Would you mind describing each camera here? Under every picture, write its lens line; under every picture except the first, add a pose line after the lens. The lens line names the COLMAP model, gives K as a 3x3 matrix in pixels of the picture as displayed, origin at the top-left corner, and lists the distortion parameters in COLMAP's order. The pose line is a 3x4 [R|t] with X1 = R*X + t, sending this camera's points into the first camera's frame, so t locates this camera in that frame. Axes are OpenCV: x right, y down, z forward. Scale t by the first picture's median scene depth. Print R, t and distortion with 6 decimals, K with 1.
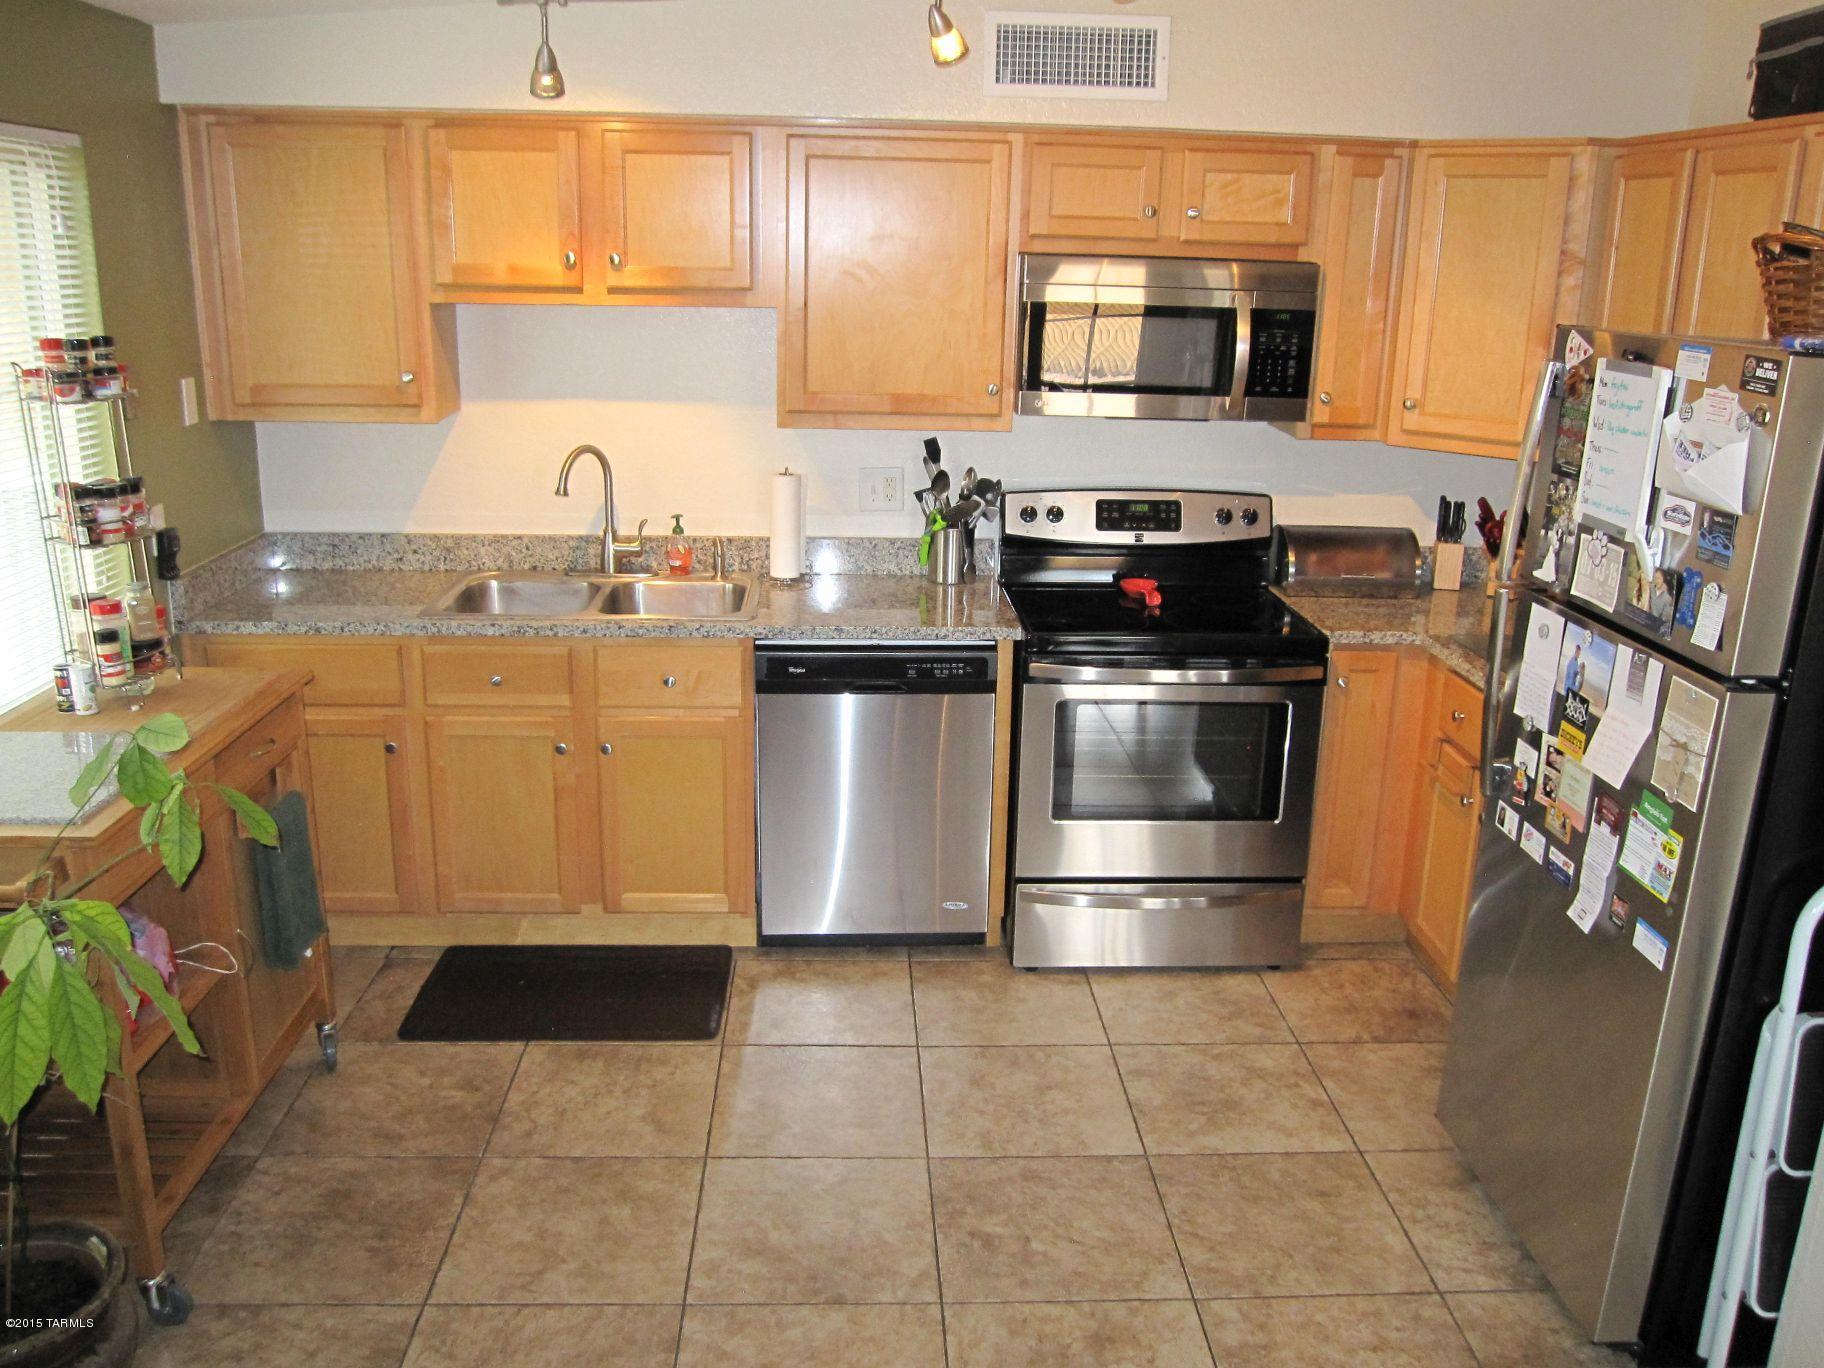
lens RADIAL K [[1508.1, 0, 921.9], [0, 1508.1, 689.5], [0, 0, 1]] dist [-0.082924, 0.048949]
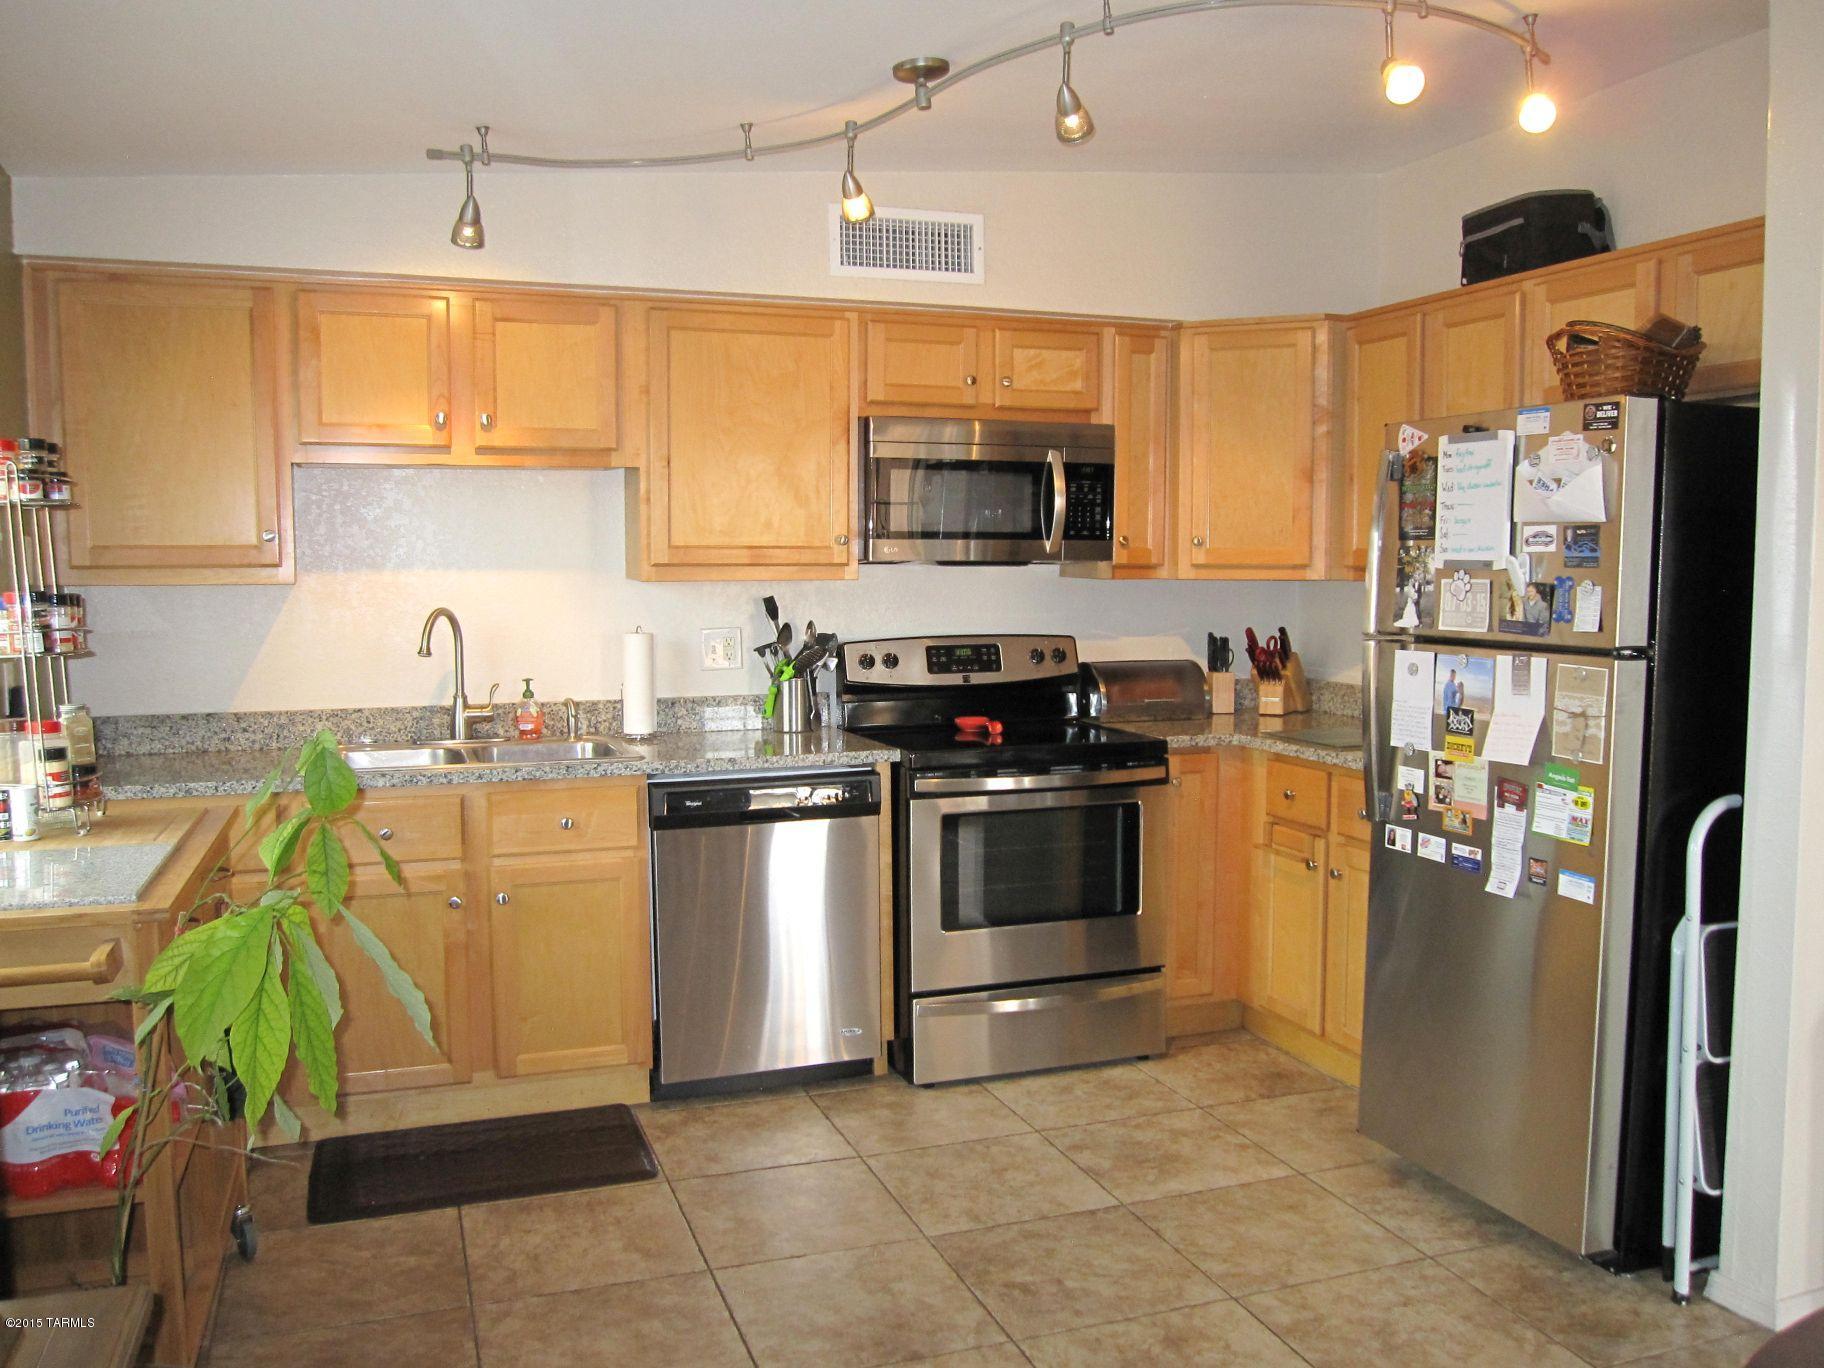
lens RADIAL K [[1510.4, 0, 925.3], [0, 1510.4, 694.1], [0, 0, 1]] dist [-0.084914, 0.054615]
pose [[0.955356, -0.051288, 0.290970, -0.224137], [0.106356, 0.978497, -0.176728, 0.110428], [-0.275649, 0.199785, 0.940268, -0.014510]]
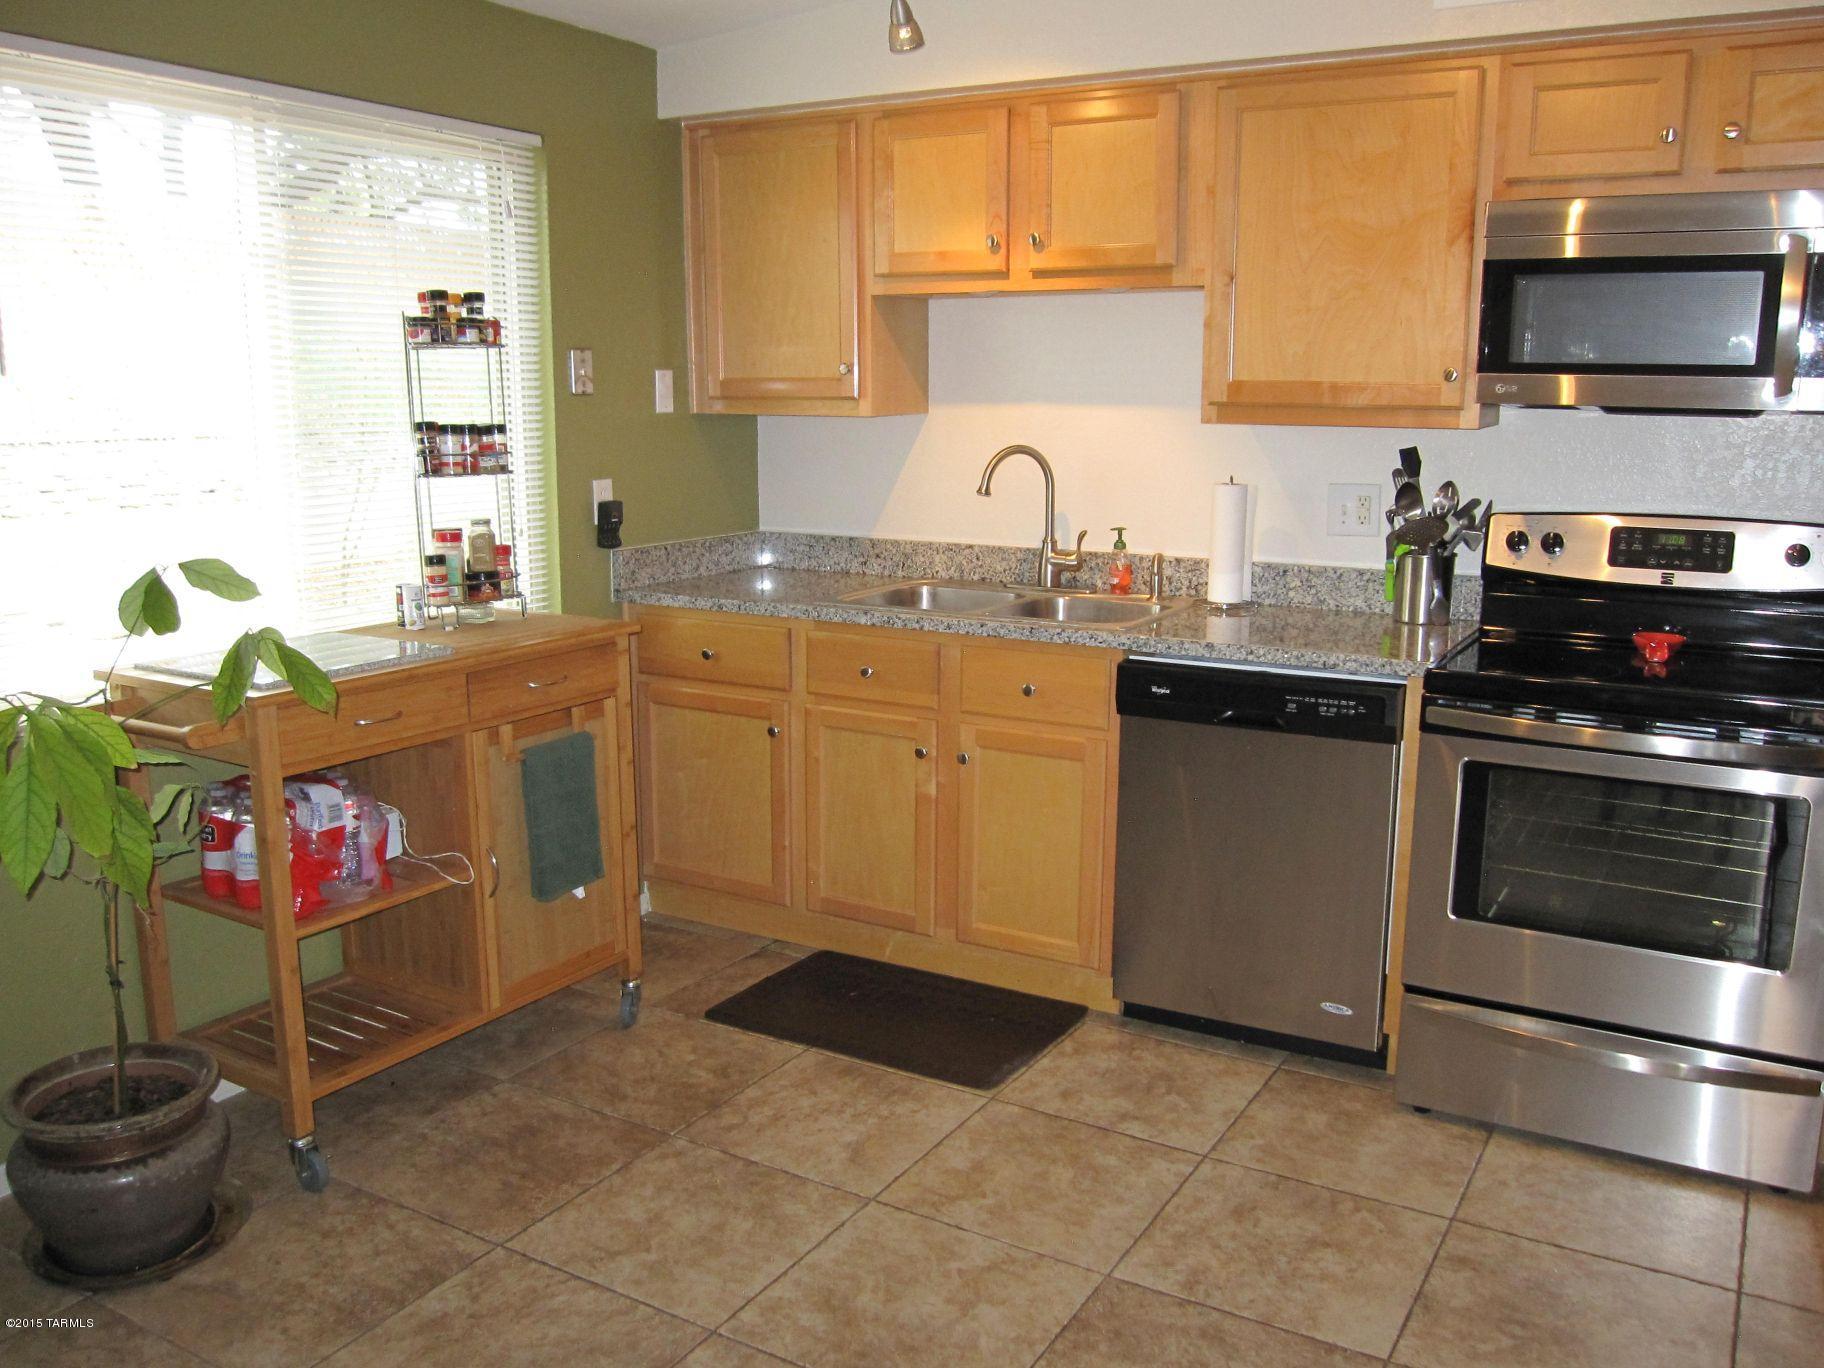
lens RADIAL K [[1510.4, 0, 925.3], [0, 1510.4, 694.1], [0, 0, 1]] dist [-0.084914, 0.054615]
pose [[0.836494, 0.088737, -0.540744, 0.267816], [-0.138578, 0.988981, -0.052076, 0.052216], [0.530164, 0.118496, 0.839574, 0.206378]]
